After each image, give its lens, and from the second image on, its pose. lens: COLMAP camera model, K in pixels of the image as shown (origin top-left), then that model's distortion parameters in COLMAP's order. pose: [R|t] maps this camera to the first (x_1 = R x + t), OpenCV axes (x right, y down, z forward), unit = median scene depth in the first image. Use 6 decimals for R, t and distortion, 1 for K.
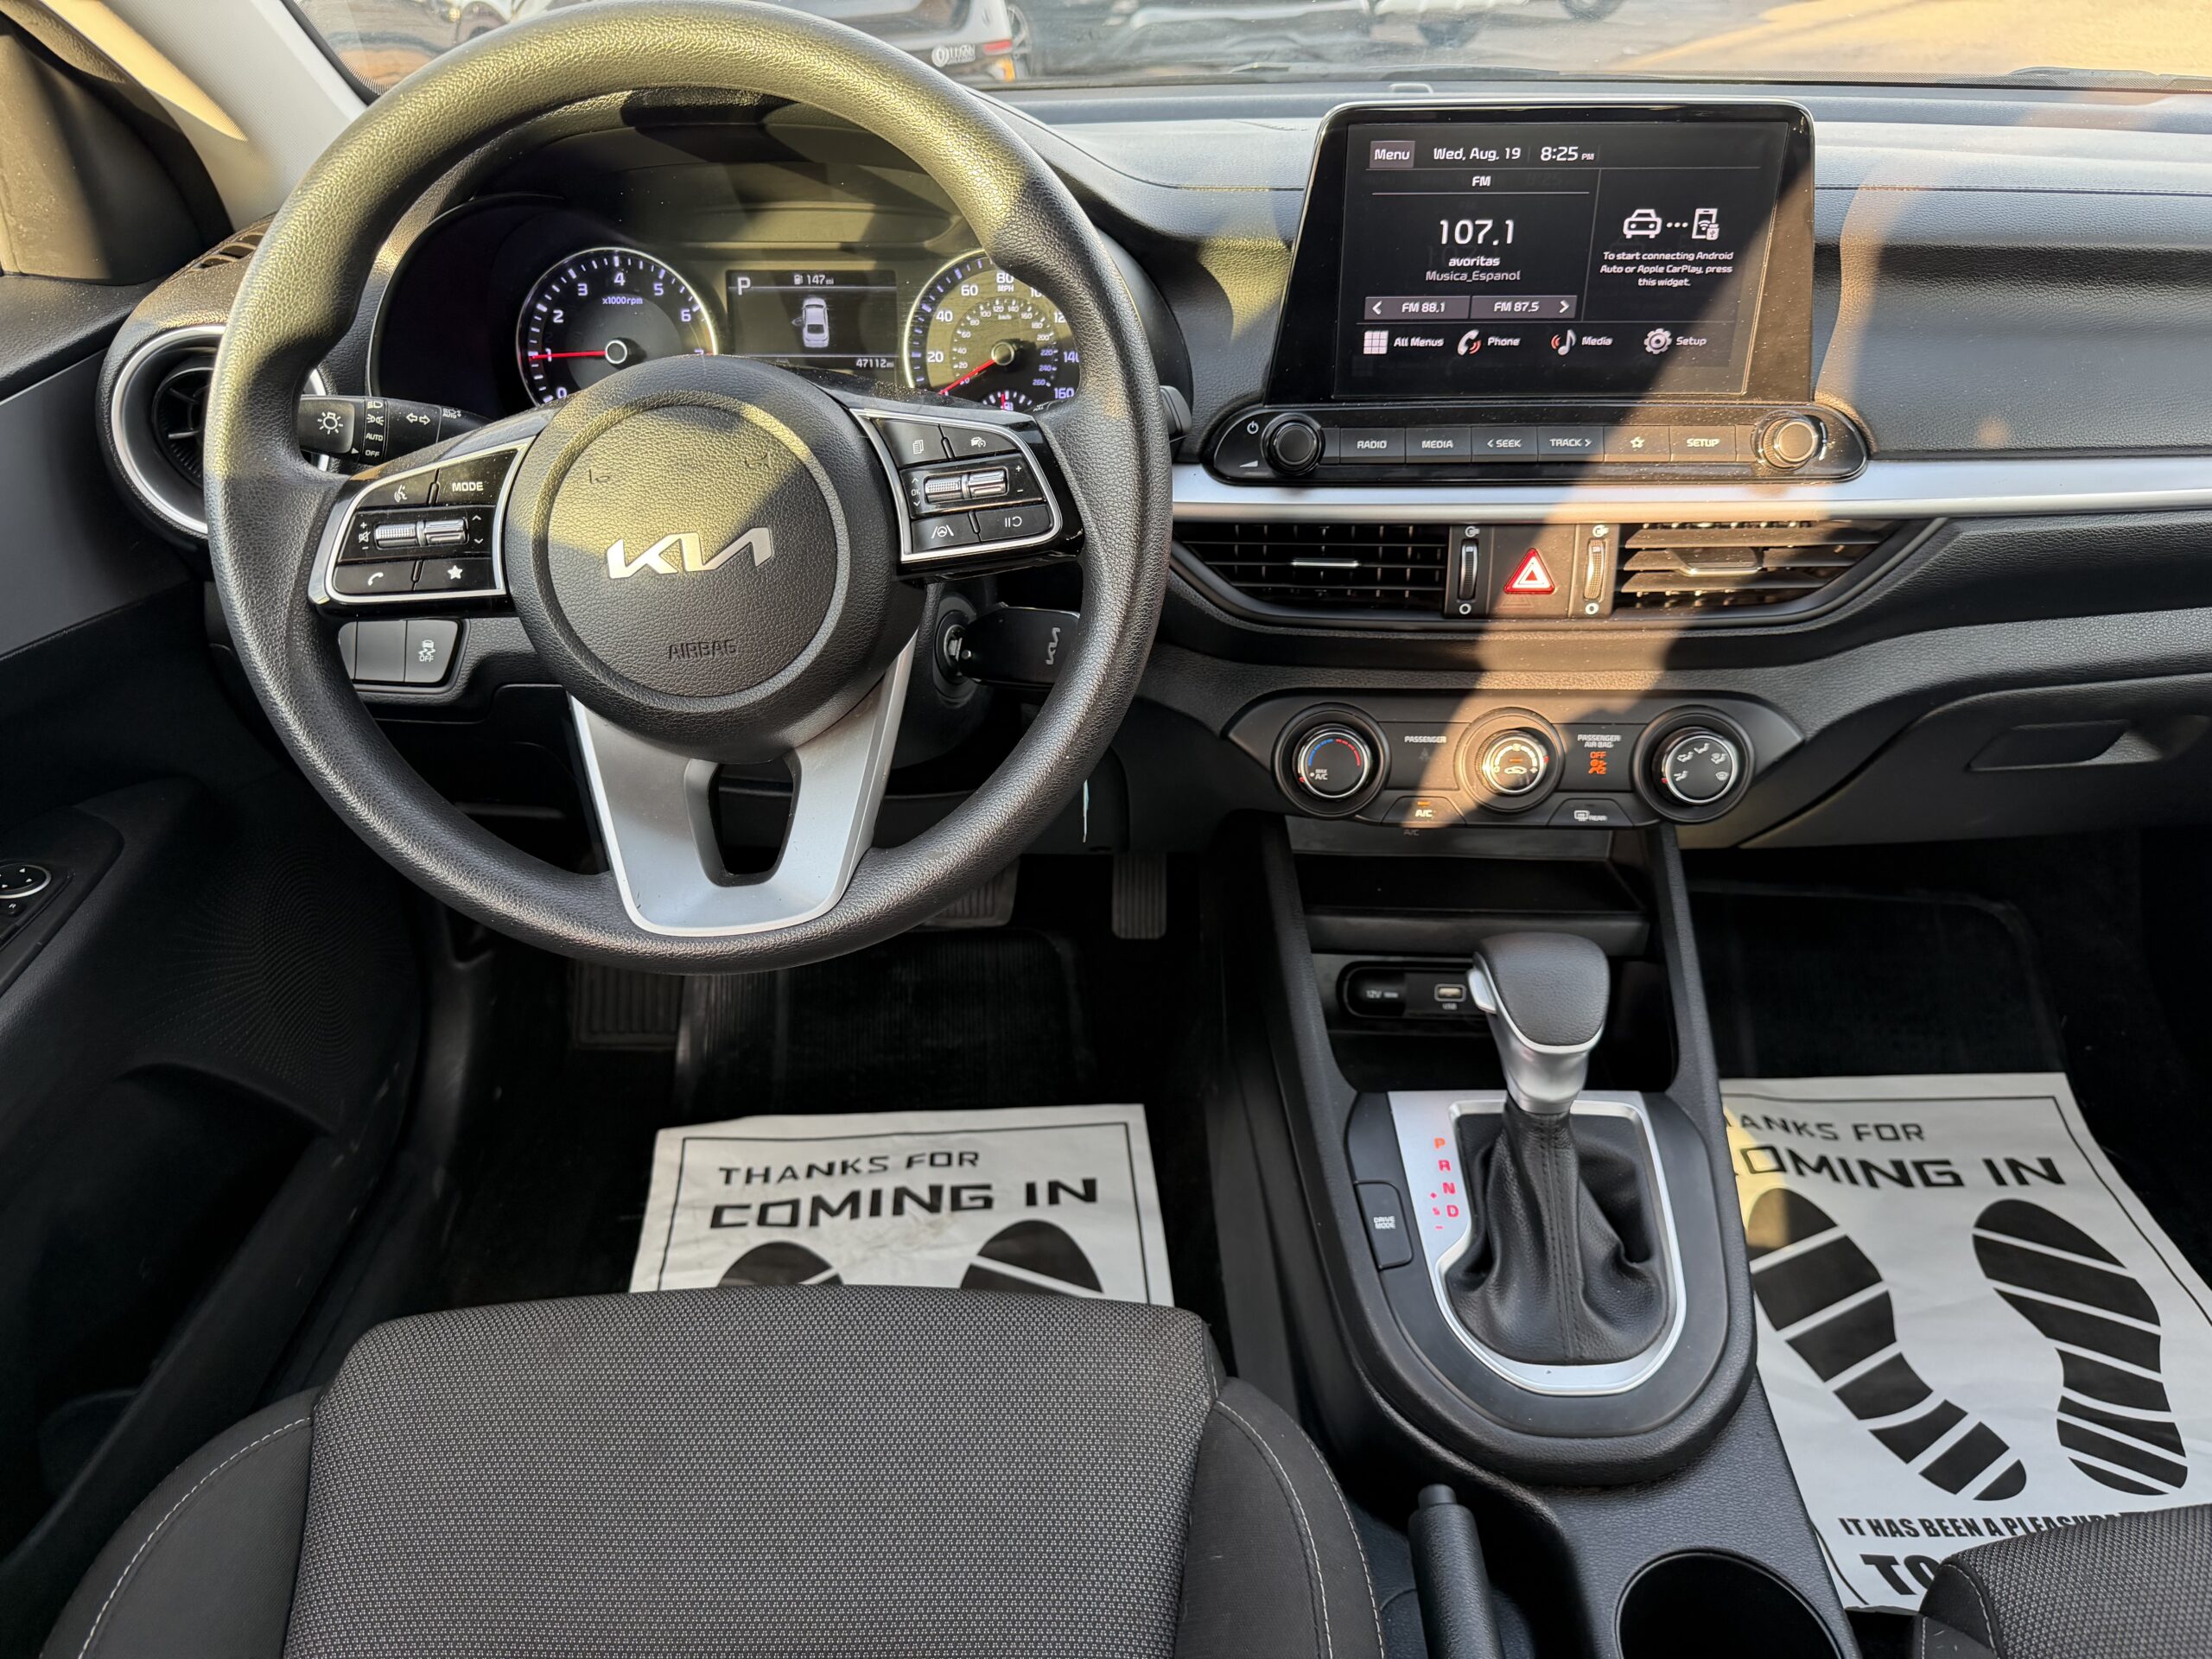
lens RADIAL K [[1598.8, 0, 1116.8], [0, 1598.8, 866.2], [0, 0, 1]] dist [0.116973, -0.252995]
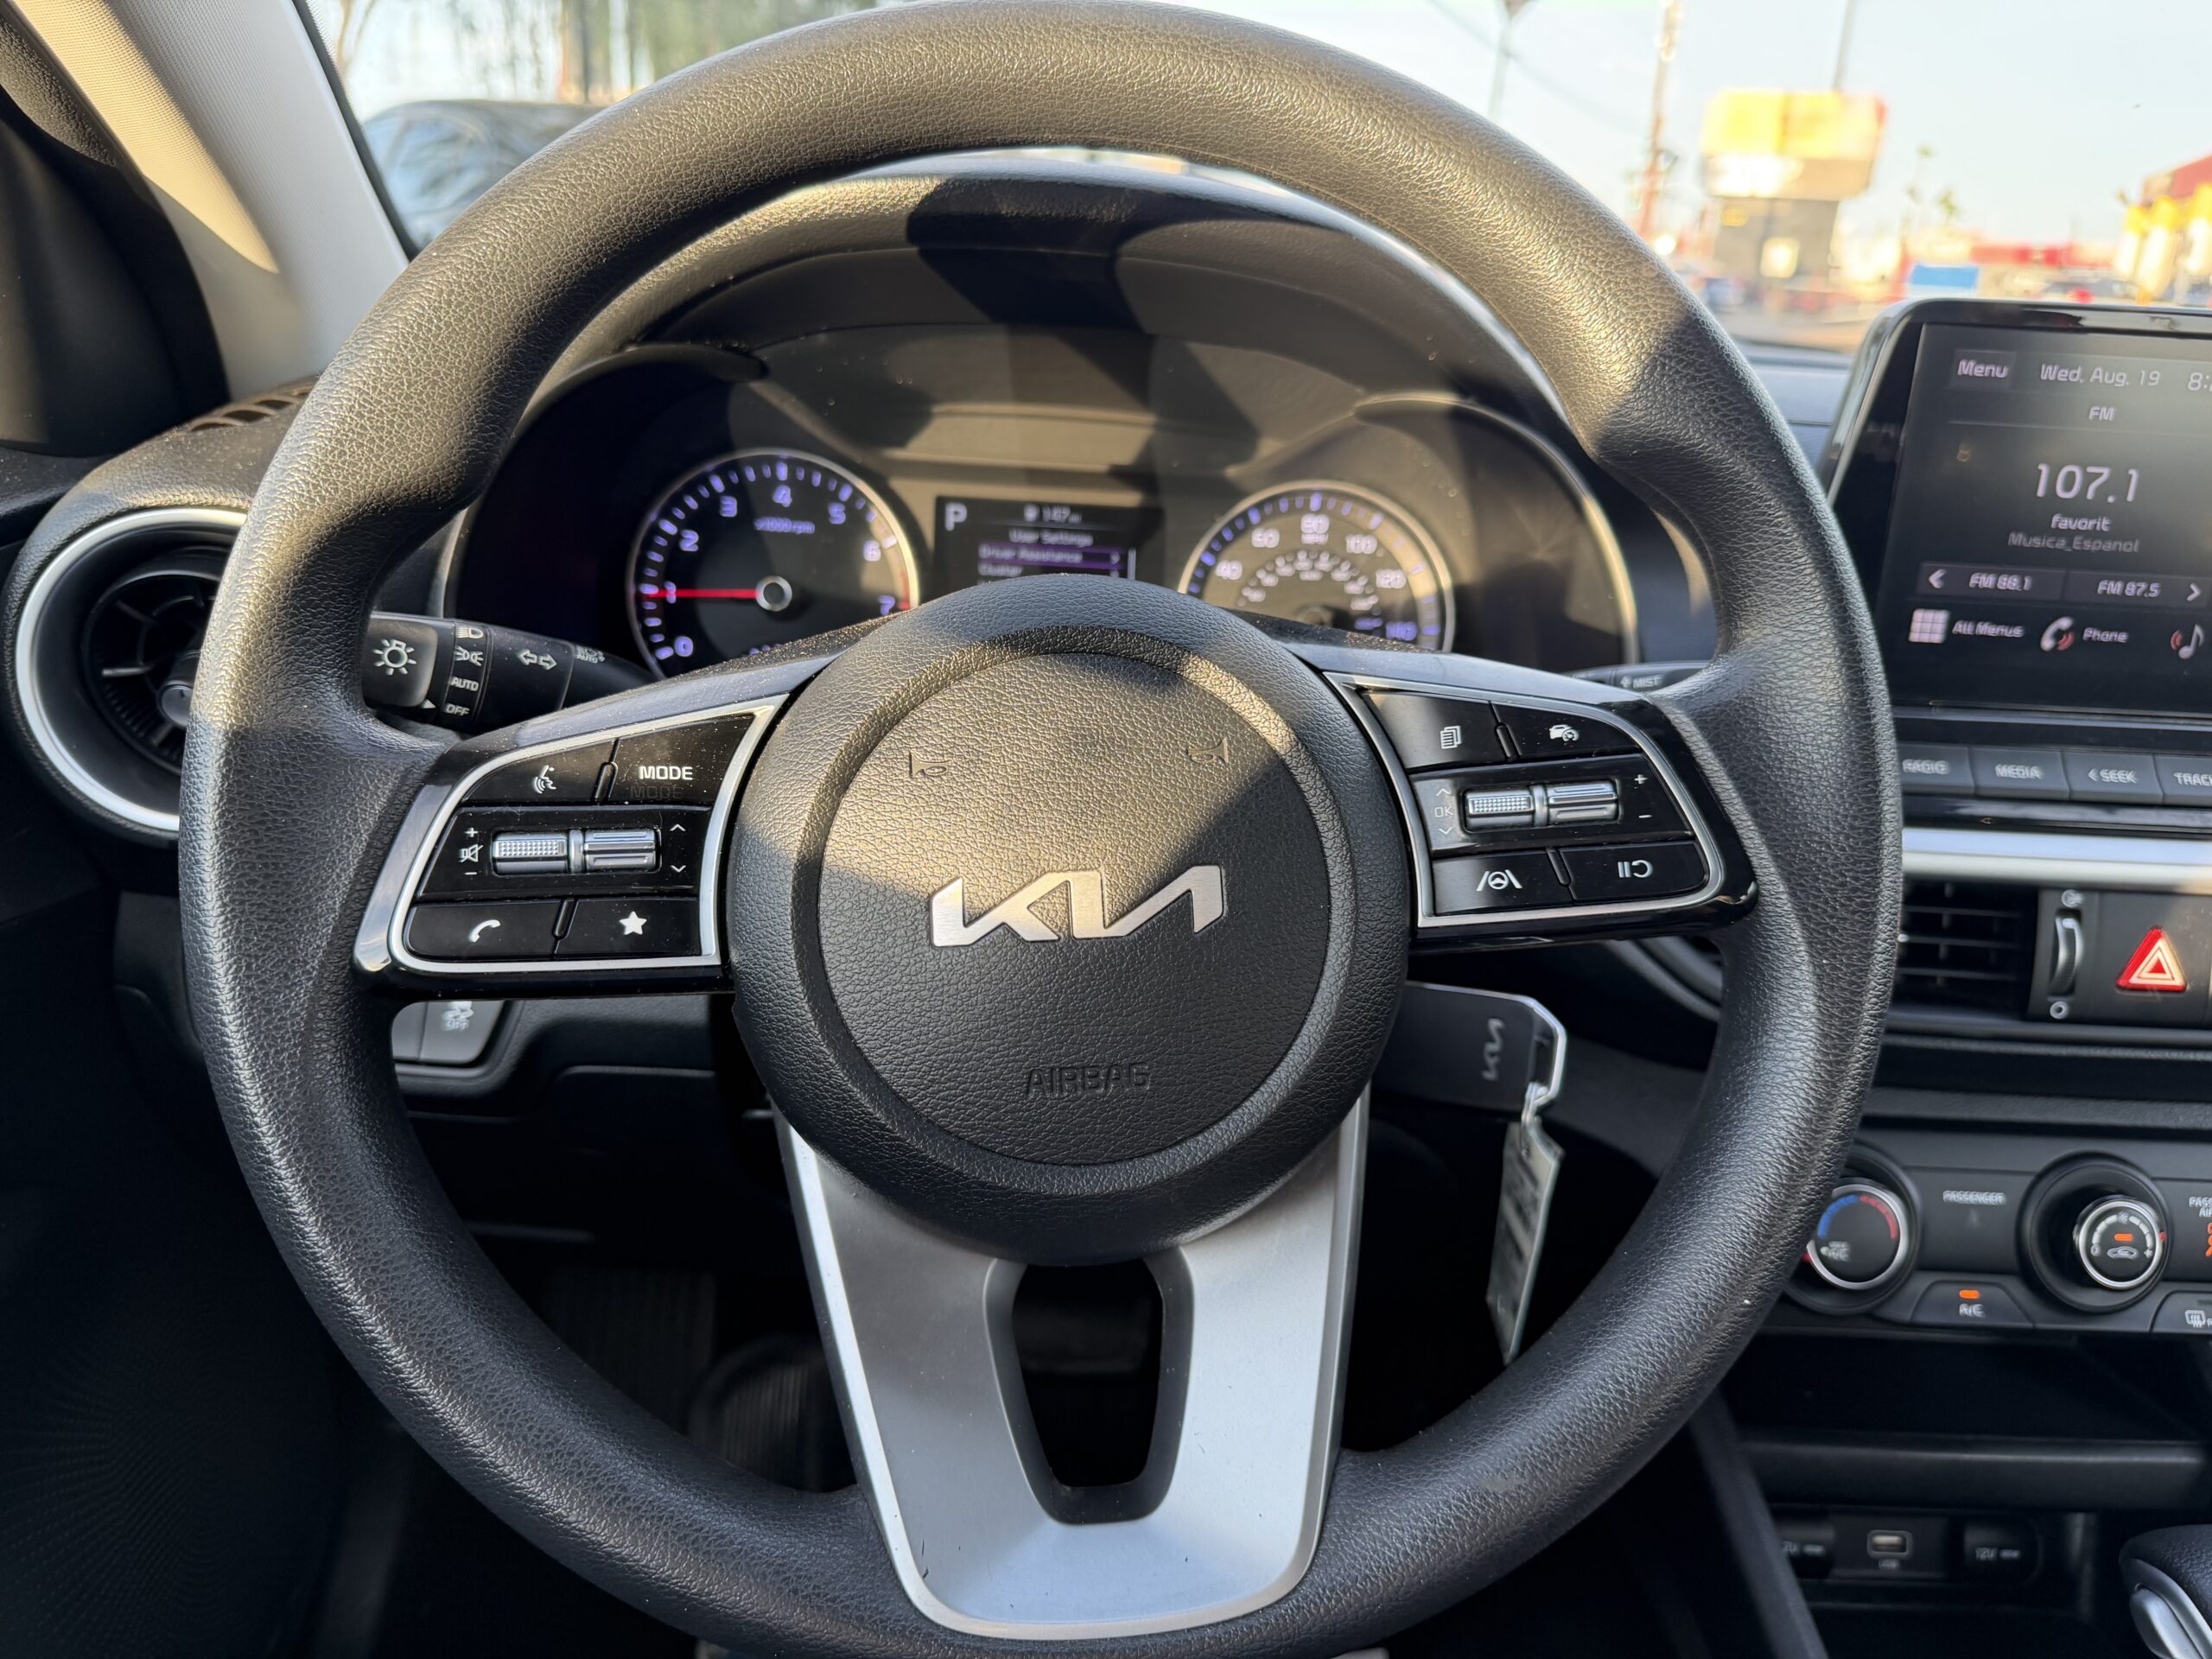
lens RADIAL K [[1610.8, 0, 1114.4], [0, 1610.8, 868.0], [0, 0, 1]] dist [0.068596, -0.118505]
pose [[0.996565, 0.041212, 0.071829, -0.234331], [-0.027296, 0.982372, -0.184931, -0.083837], [-0.078185, 0.182335, 0.980123, 0.363628]]
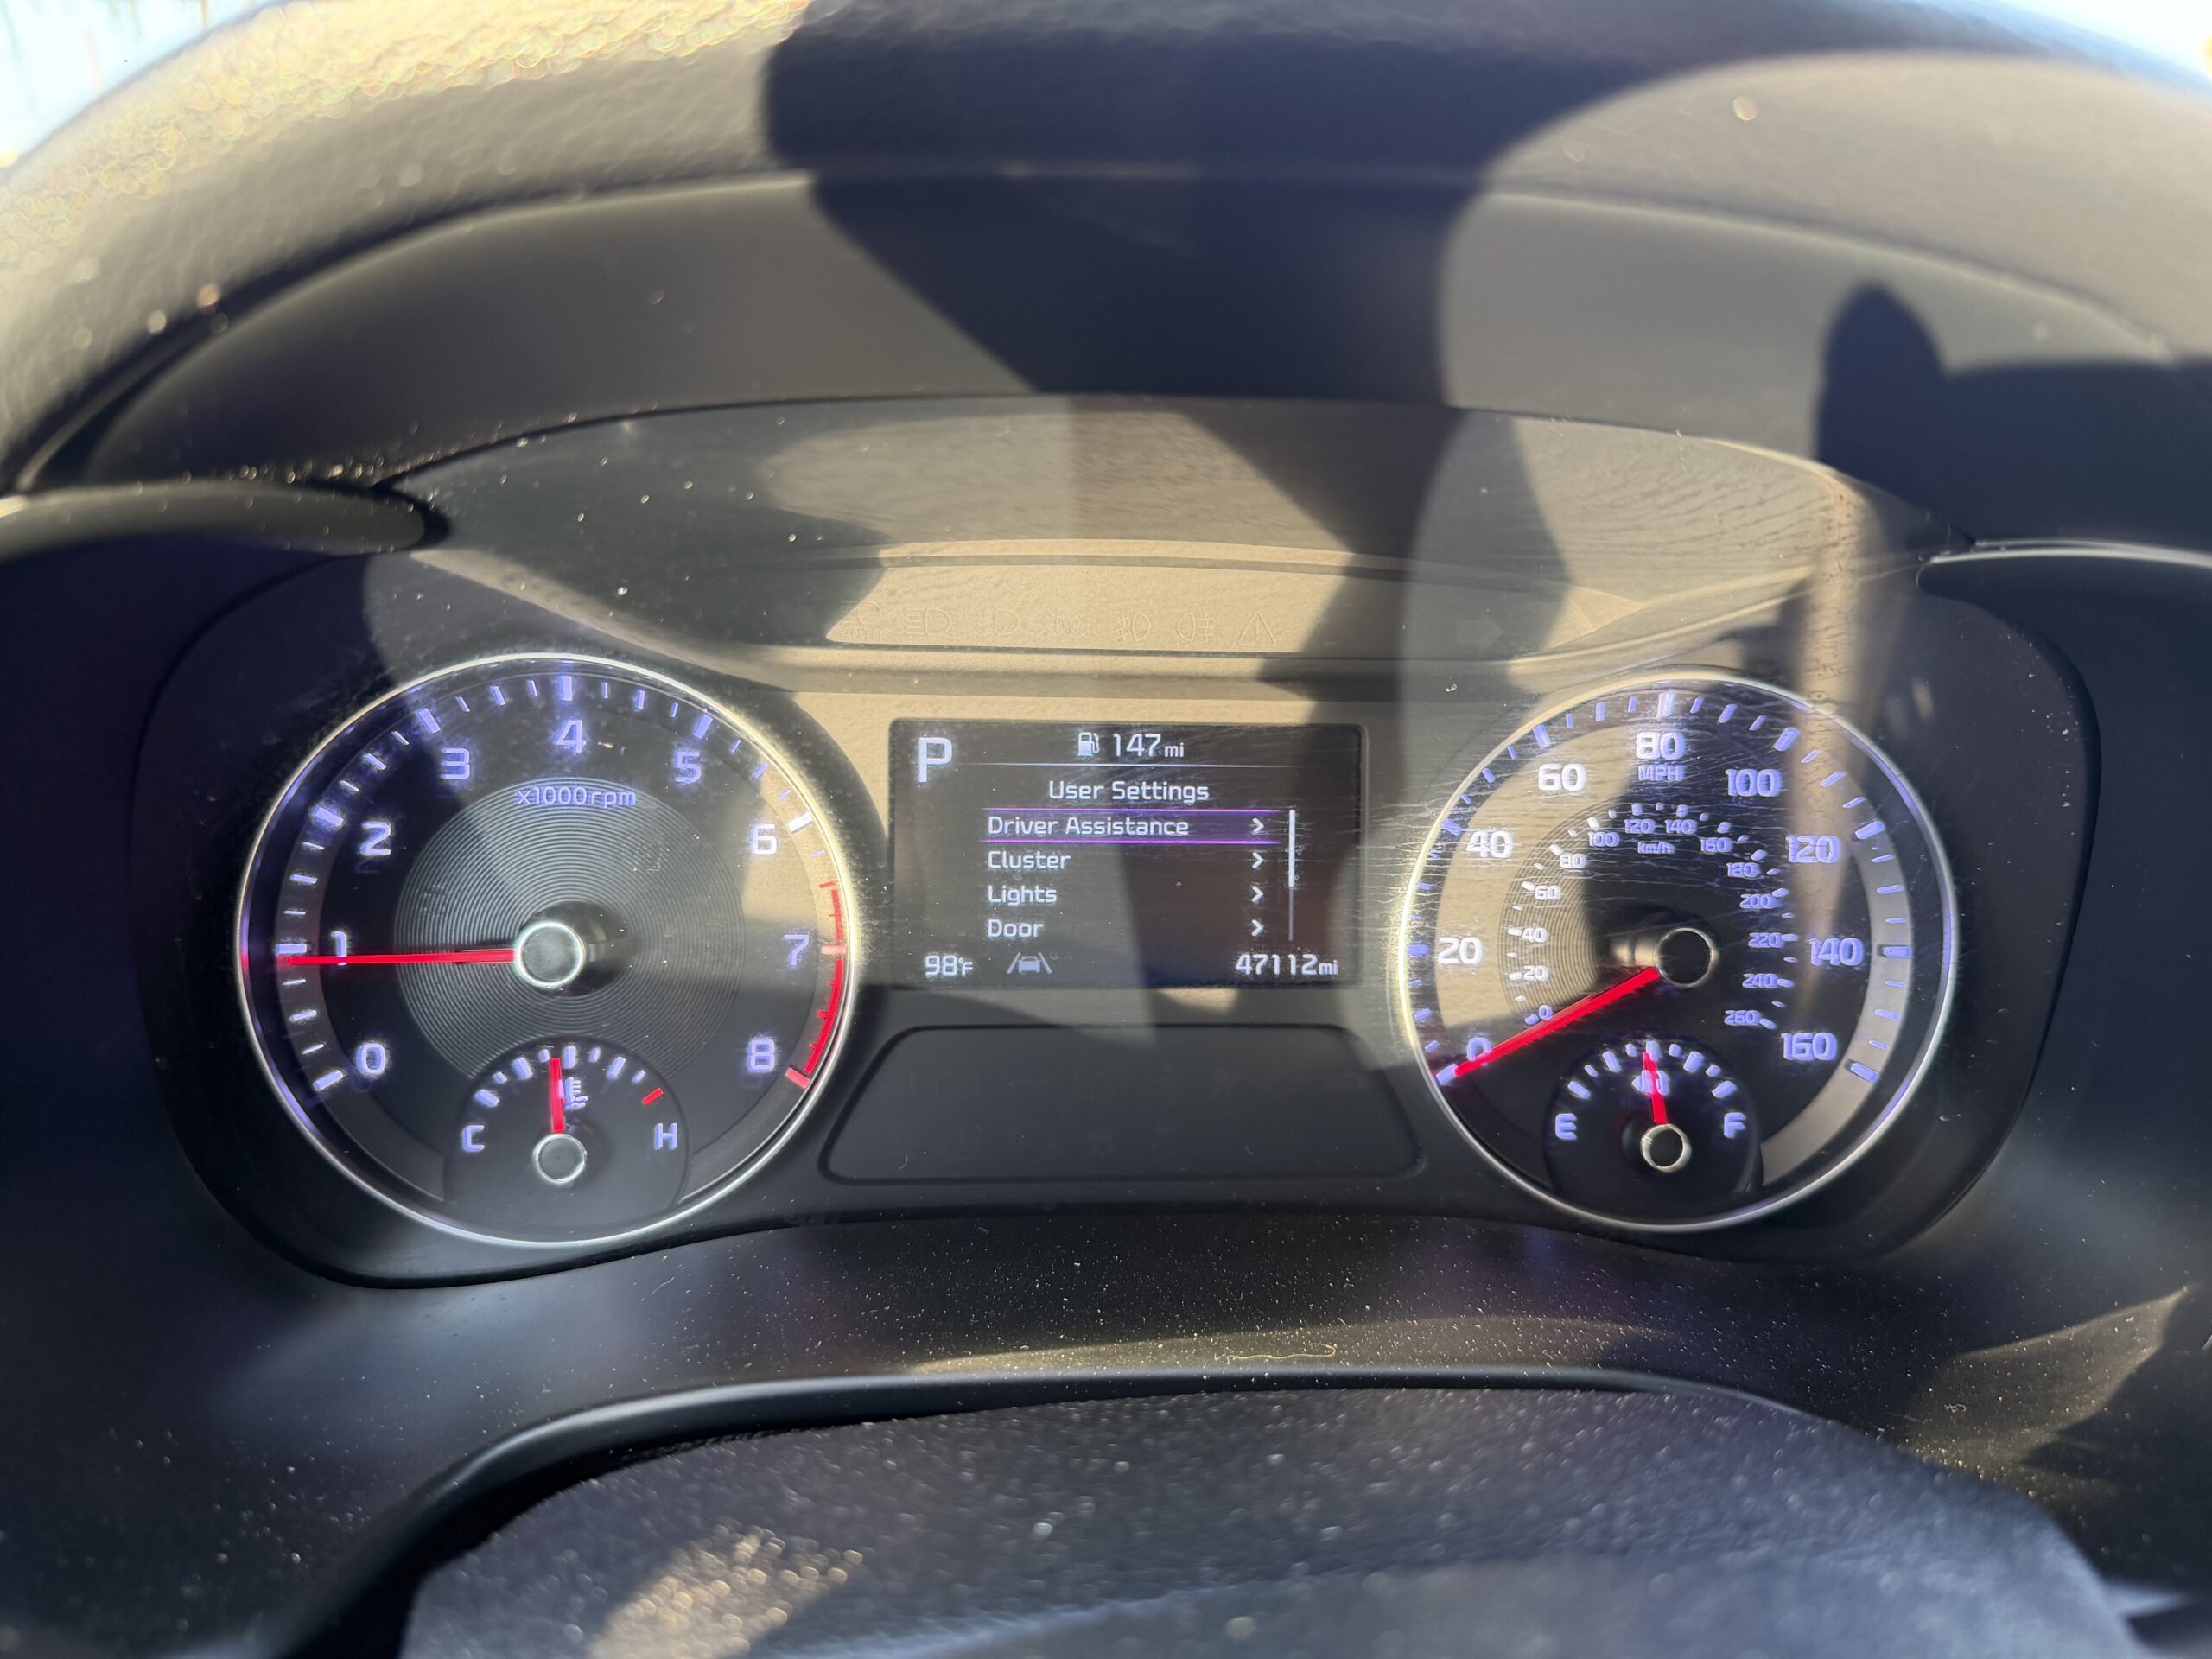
lens RADIAL K [[1693.0, 0, 1114.4], [0, 1693.0, 884.3], [0, 0, 1]] dist [0.036695, -0.115193]
pose [[0.996288, 0.007885, 0.085721, -0.254225], [0.007957, 0.983099, -0.182902, -0.302257], [-0.085714, 0.182905, 0.979387, 0.735544]]
